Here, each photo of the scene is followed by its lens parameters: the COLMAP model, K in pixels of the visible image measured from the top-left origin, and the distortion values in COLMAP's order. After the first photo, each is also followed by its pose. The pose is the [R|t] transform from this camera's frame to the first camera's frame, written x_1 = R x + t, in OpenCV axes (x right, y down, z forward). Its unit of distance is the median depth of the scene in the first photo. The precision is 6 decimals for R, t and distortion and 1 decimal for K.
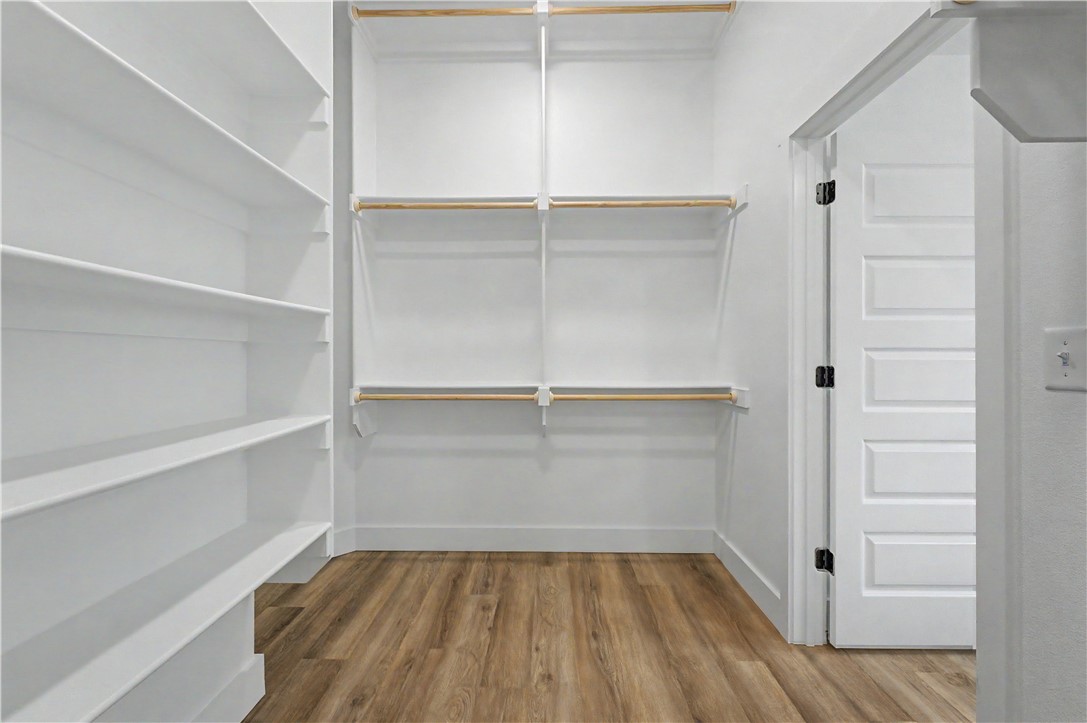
lens RADIAL K [[441.7, 0, 538.6], [0, 441.7, 359.5], [0, 0, 1]] dist [-0.003543, 0.000124]
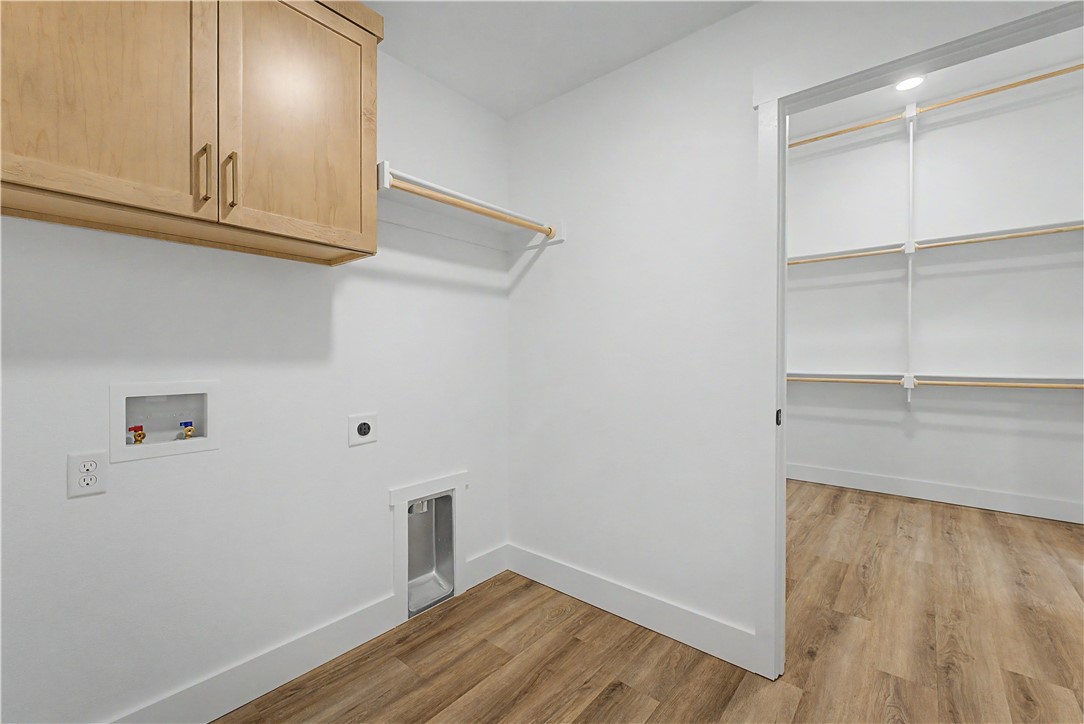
lens RADIAL K [[460.1, 0, 540.5], [0, 460.1, 364.0], [0, 0, 1]] dist [0.002153, 0.000147]
pose [[0.781898, 0.007628, -0.623359, 0.008870], [-0.002673, 0.999957, 0.008884, 0.015362], [0.623400, -0.005280, 0.781885, -0.930280]]
